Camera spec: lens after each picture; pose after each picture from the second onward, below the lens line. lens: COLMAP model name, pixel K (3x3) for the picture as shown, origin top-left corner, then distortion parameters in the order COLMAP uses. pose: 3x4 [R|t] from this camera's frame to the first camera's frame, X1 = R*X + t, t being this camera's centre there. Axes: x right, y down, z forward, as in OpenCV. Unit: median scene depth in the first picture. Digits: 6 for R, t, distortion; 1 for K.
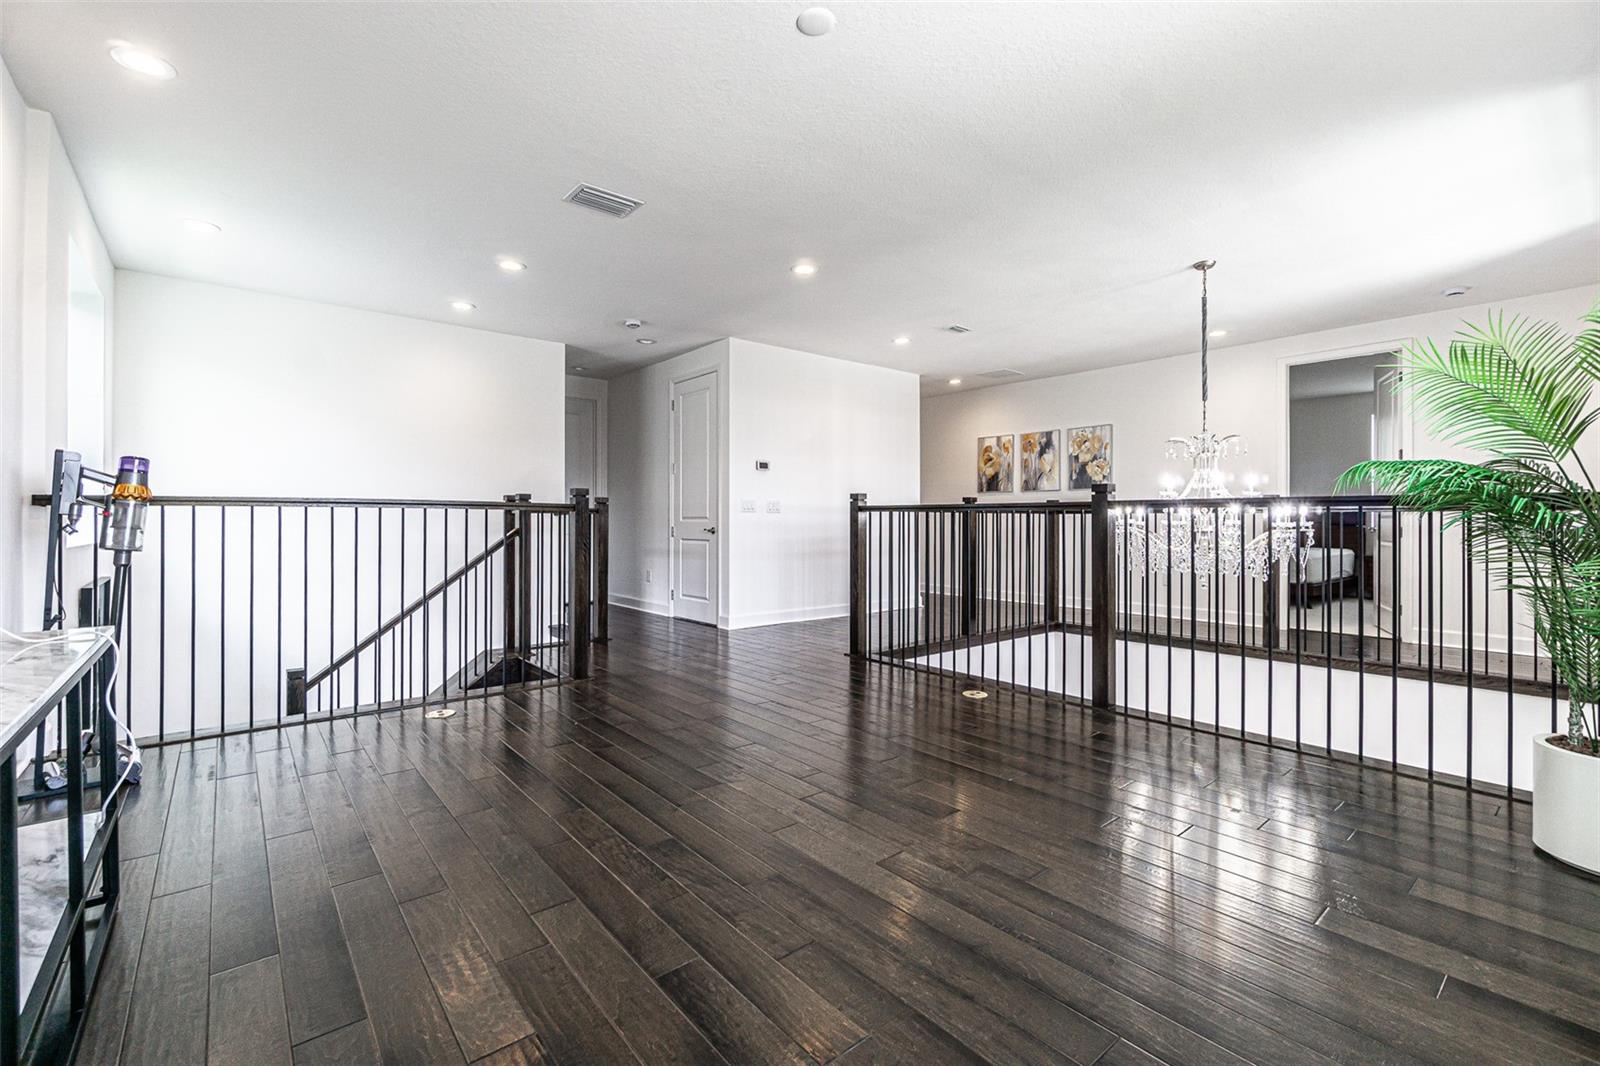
lens RADIAL K [[693.9, 0, 784.8], [0, 693.9, 526.7], [0, 0, 1]] dist [-0.005196, 0.000375]
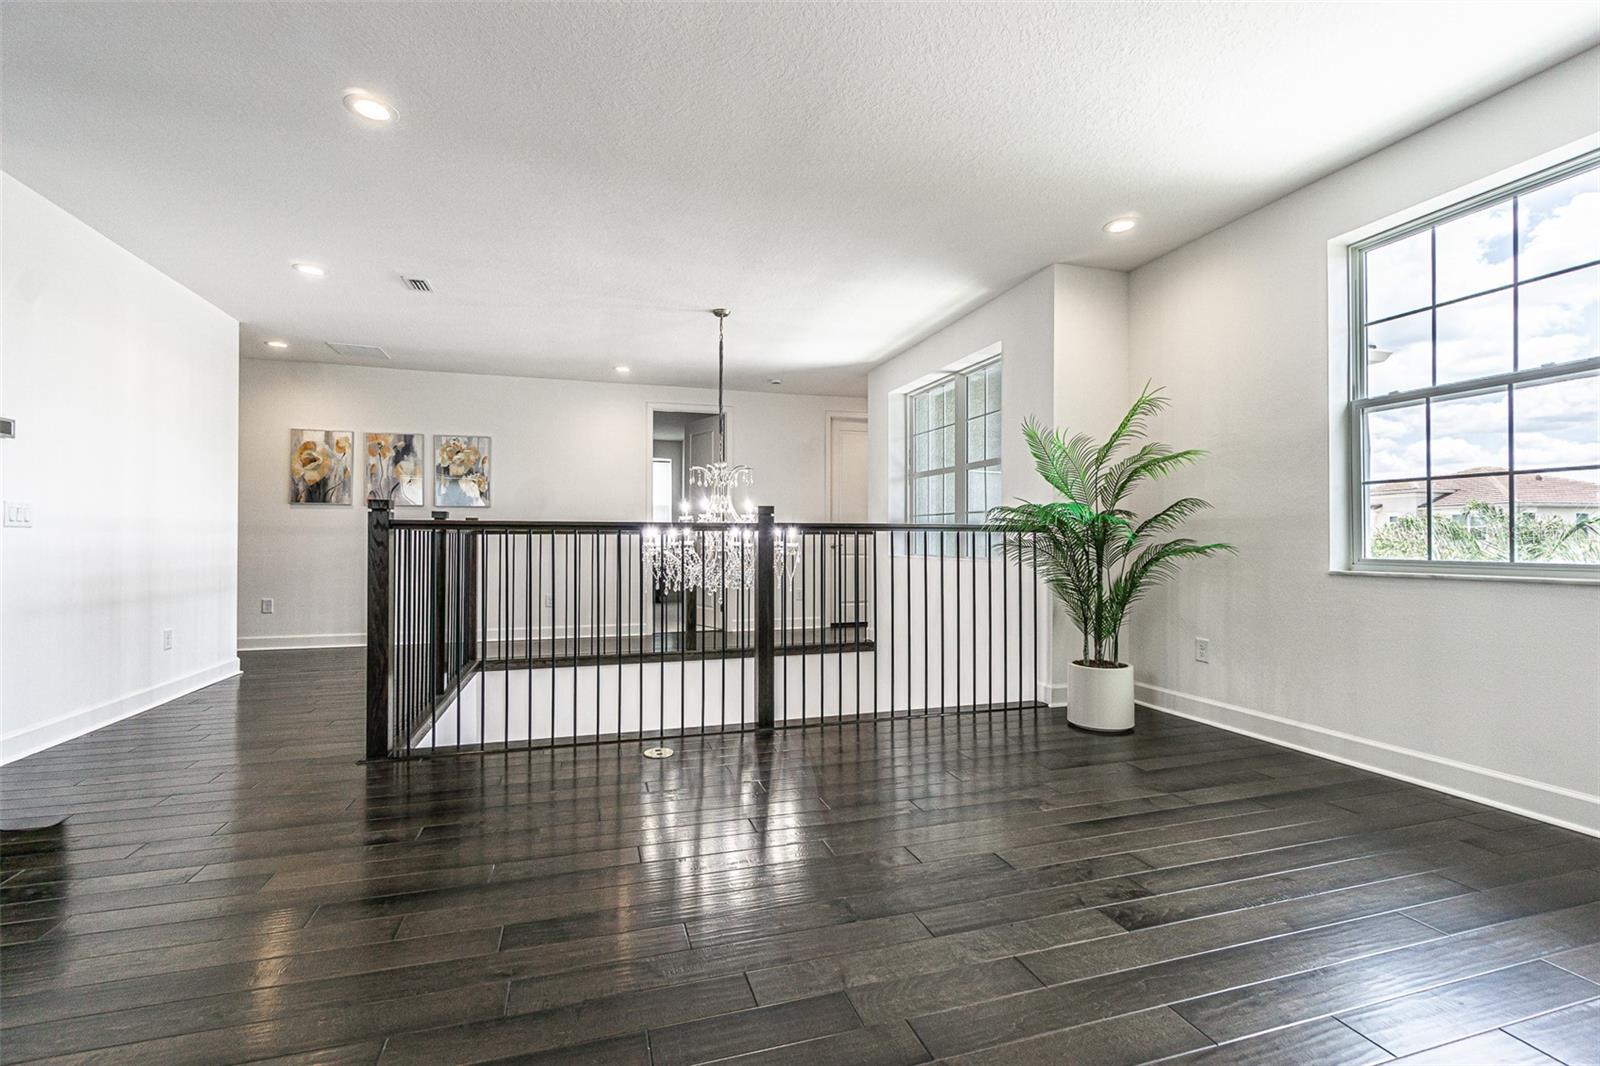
lens RADIAL K [[693.9, 0, 791.9], [0, 693.9, 527.4], [0, 0, 1]] dist [-0.005196, 0.000375]
pose [[0.375000, 0.016249, 0.926883, -0.254649], [0.011060, 0.999697, -0.022001, -0.003407], [-0.926959, 0.018502, 0.374706, 0.317314]]
